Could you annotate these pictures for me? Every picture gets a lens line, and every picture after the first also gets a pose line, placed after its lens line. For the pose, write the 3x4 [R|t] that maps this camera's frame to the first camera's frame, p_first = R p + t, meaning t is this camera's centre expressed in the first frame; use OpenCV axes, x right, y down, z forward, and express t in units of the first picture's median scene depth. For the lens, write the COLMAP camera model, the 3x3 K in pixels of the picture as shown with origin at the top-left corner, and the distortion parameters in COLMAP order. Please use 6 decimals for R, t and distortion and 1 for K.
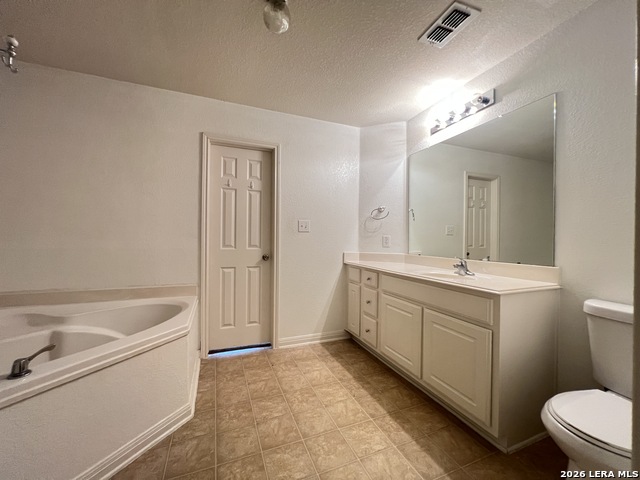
lens RADIAL K [[257.1, 0, 319.1], [0, 257.1, 239.4], [0, 0, 1]] dist [-0.001300, 0.000083]
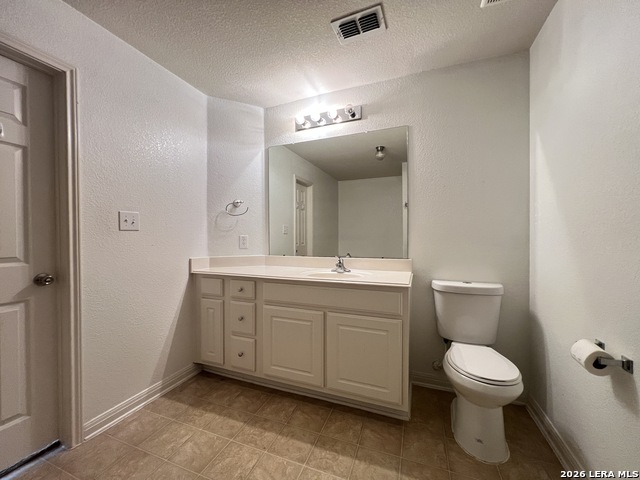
lens RADIAL K [[257.1, 0, 319.1], [0, 257.1, 239.4], [0, 0, 1]] dist [-0.001300, 0.000083]
pose [[0.684431, -0.019903, 0.728806, -0.205513], [0.012549, 0.999801, 0.015518, -0.011837], [-0.728970, -0.001475, 0.684544, 0.255045]]
